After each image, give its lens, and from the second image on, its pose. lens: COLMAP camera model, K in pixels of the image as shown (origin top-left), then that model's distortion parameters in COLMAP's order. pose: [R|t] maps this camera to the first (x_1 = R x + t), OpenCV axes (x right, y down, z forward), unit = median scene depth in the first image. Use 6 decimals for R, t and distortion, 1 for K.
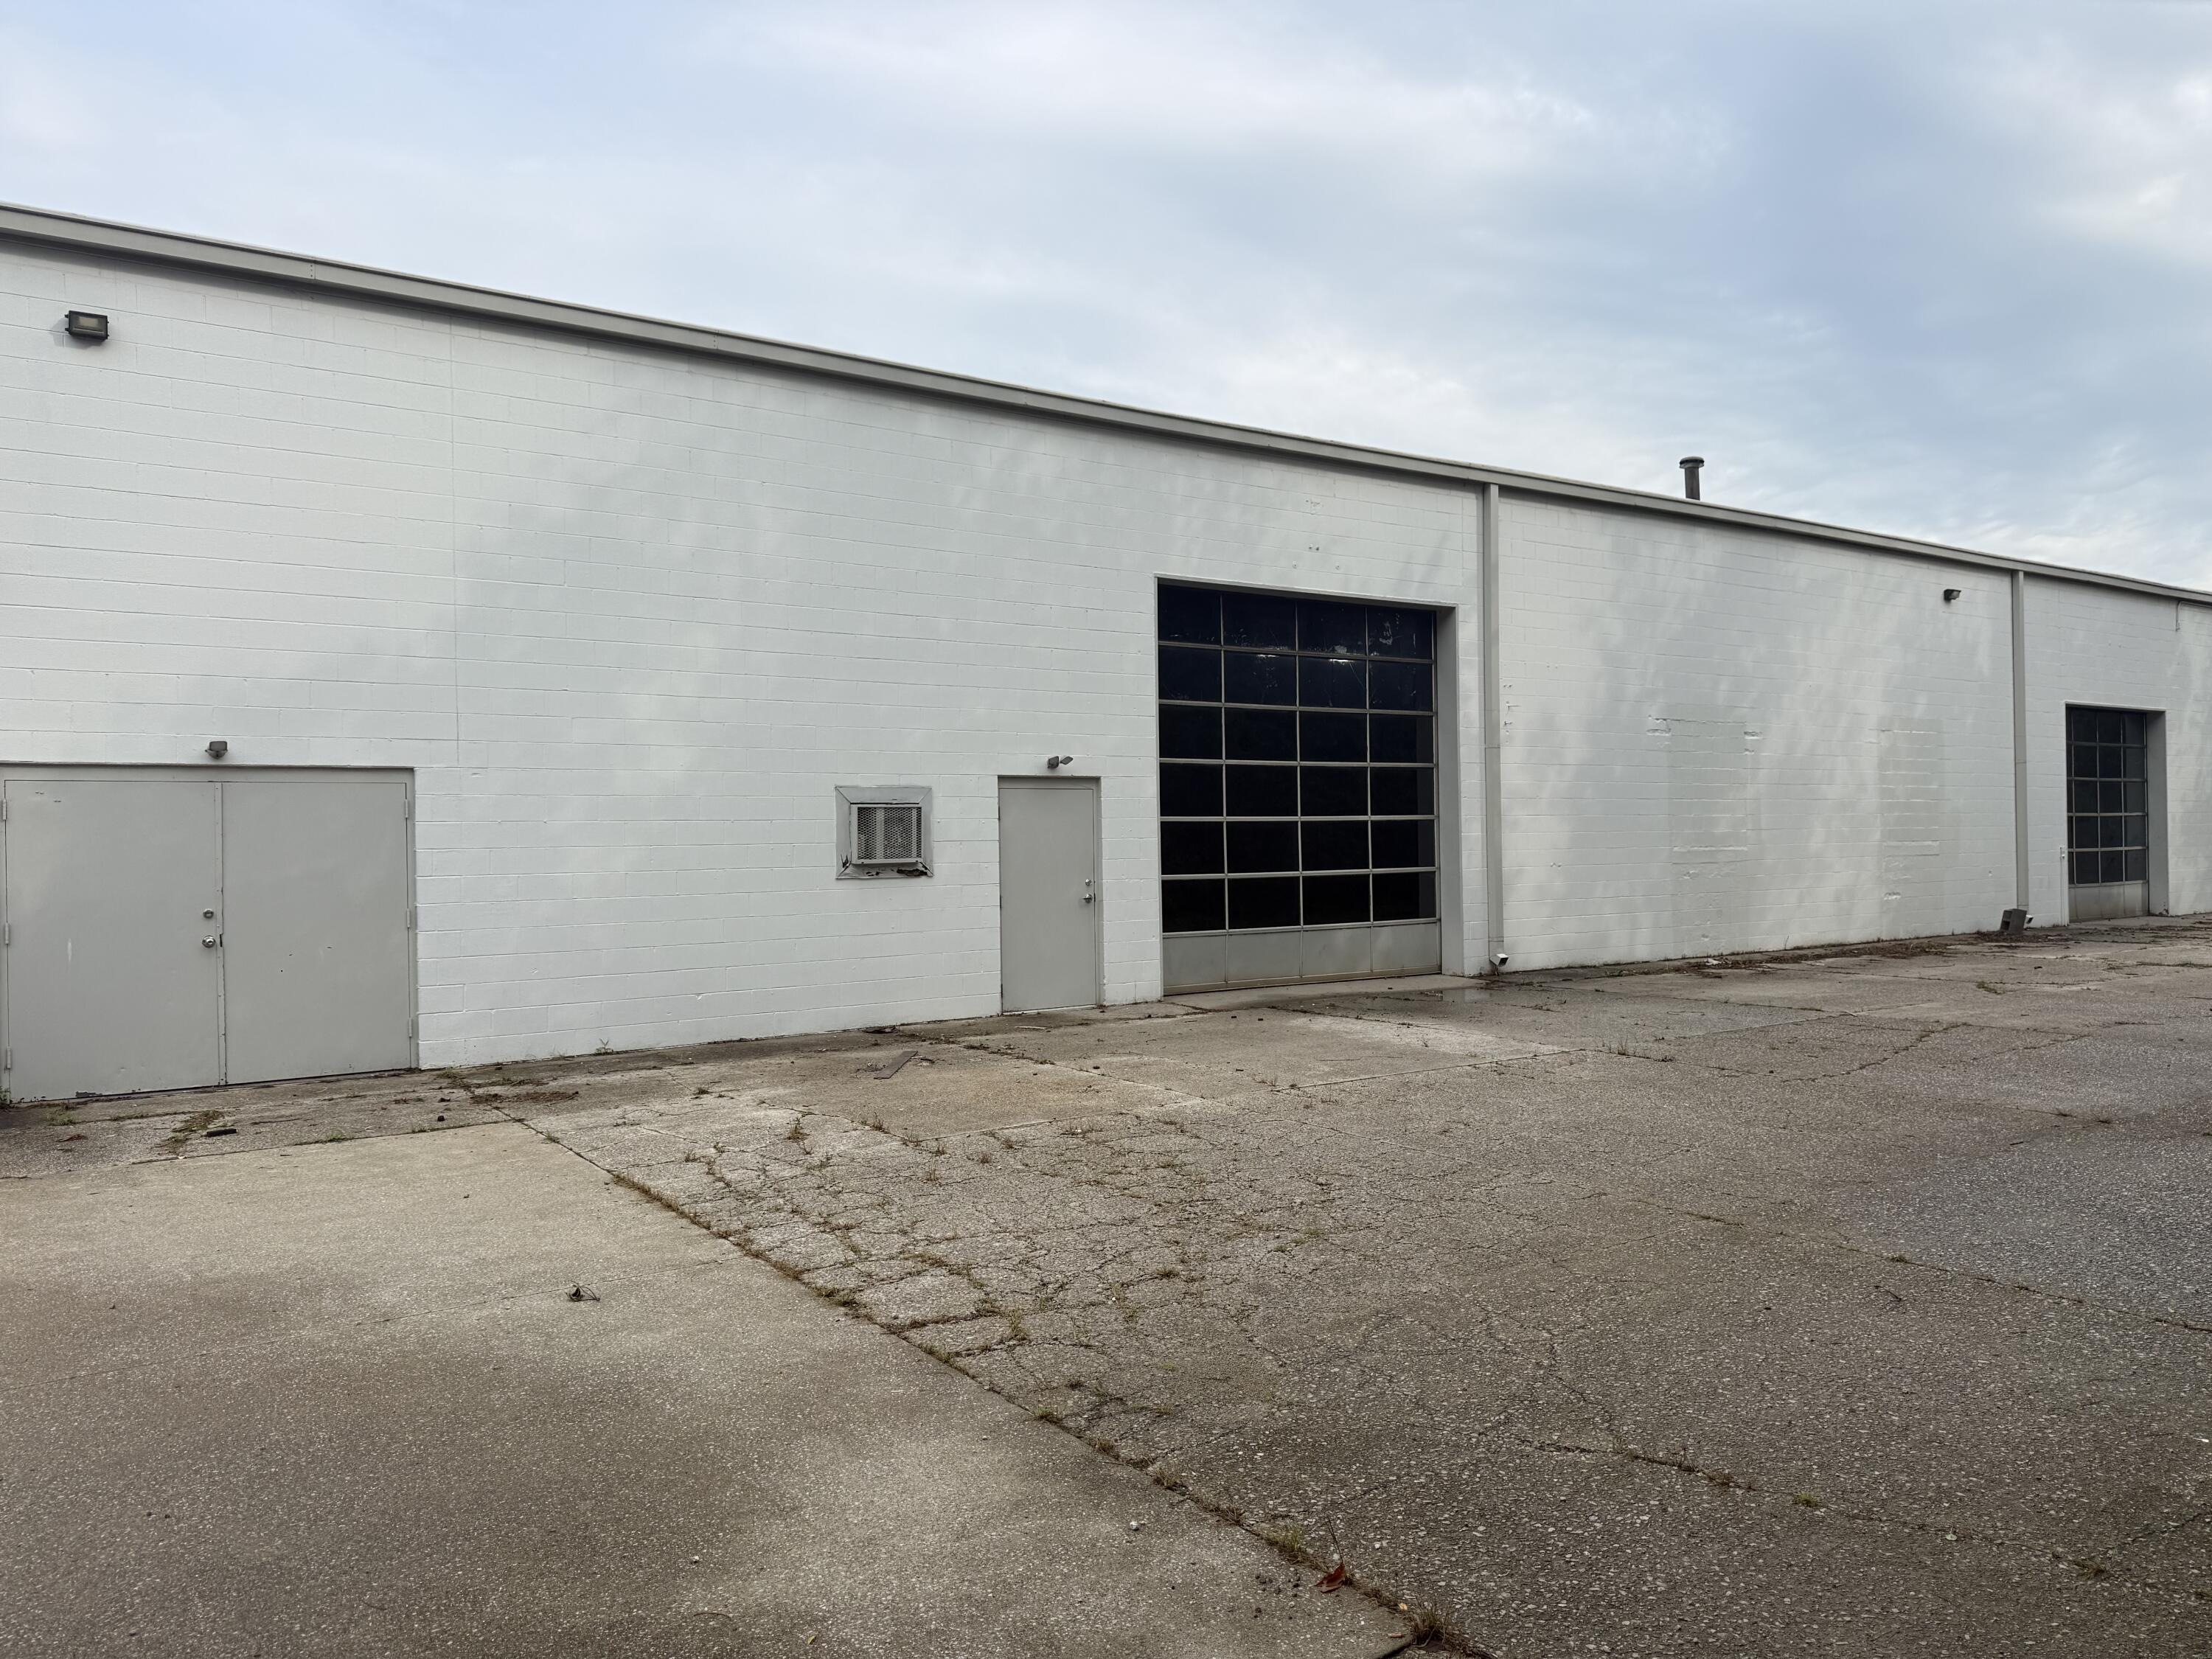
lens RADIAL K [[1553.9, 0, 1110.7], [0, 1553.9, 821.3], [0, 0, 1]] dist [0.049789, -0.053073]
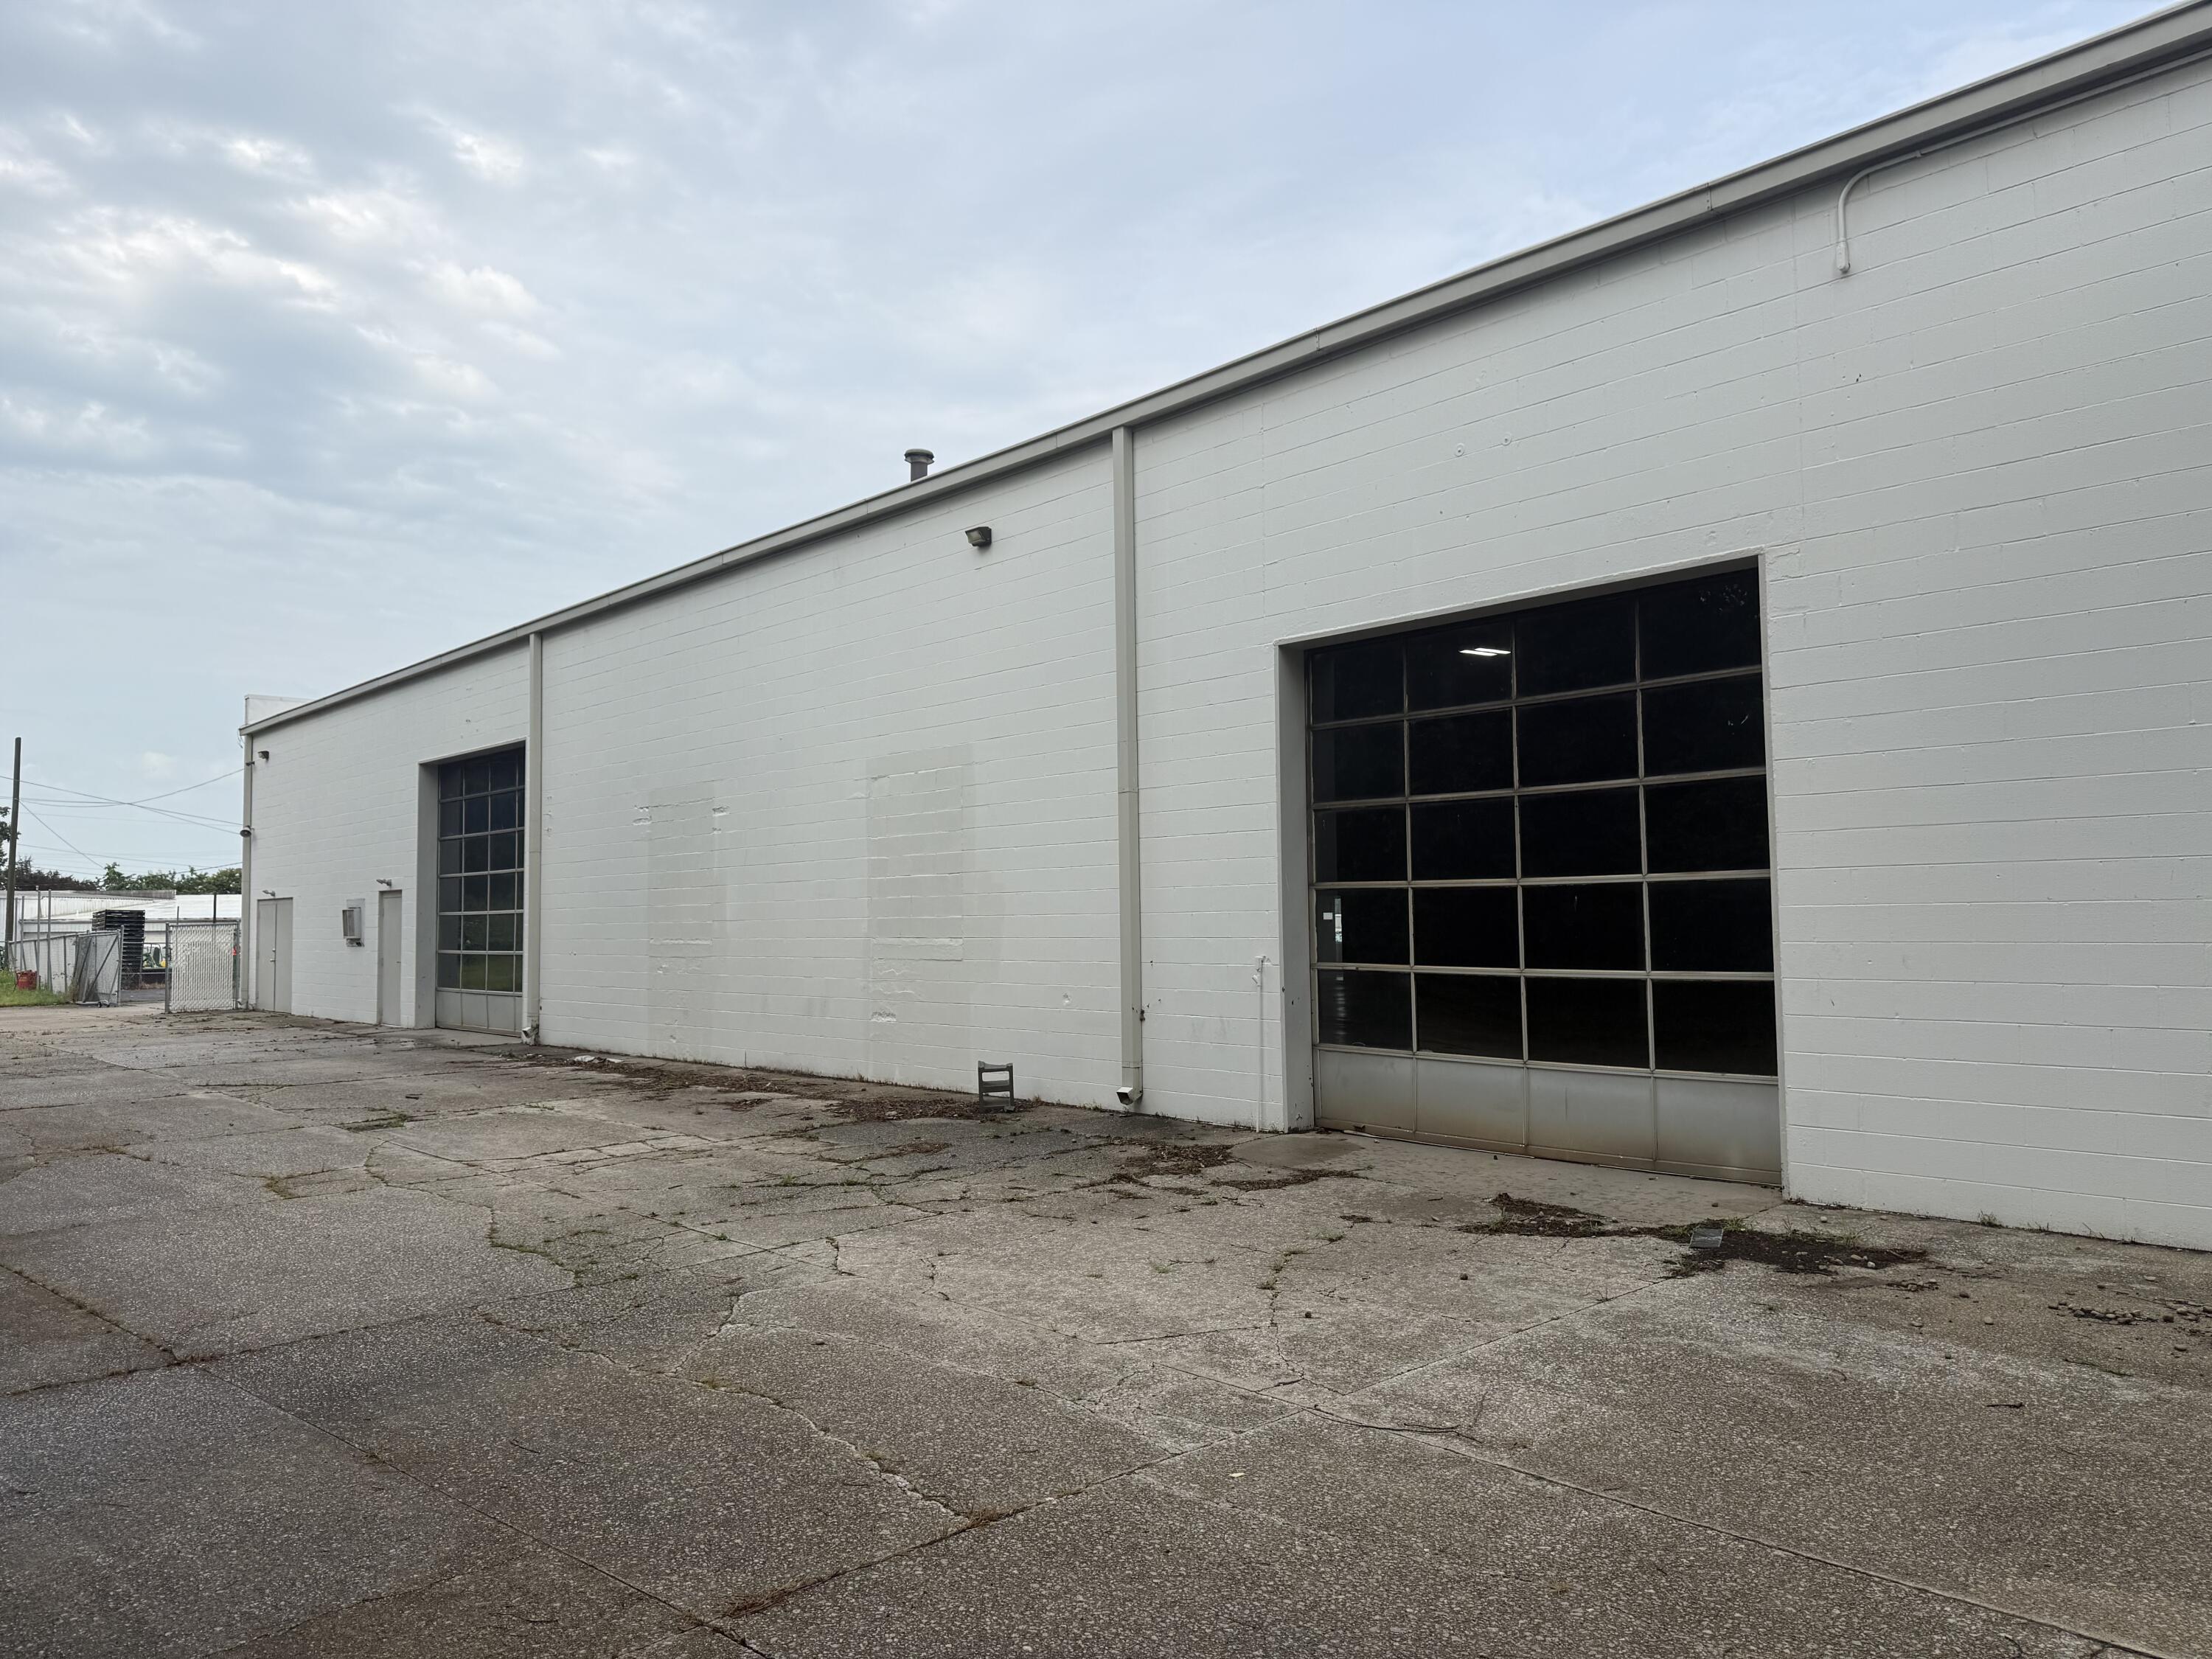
lens RADIAL K [[1553.9, 0, 1111.5], [0, 1553.9, 837.4], [0, 0, 1]] dist [0.049789, -0.053073]
pose [[0.154950, -0.054551, -0.986415, 1.372529], [0.003799, 0.998500, -0.054623, 0.008196], [0.987915, 0.004716, 0.154924, 1.150965]]
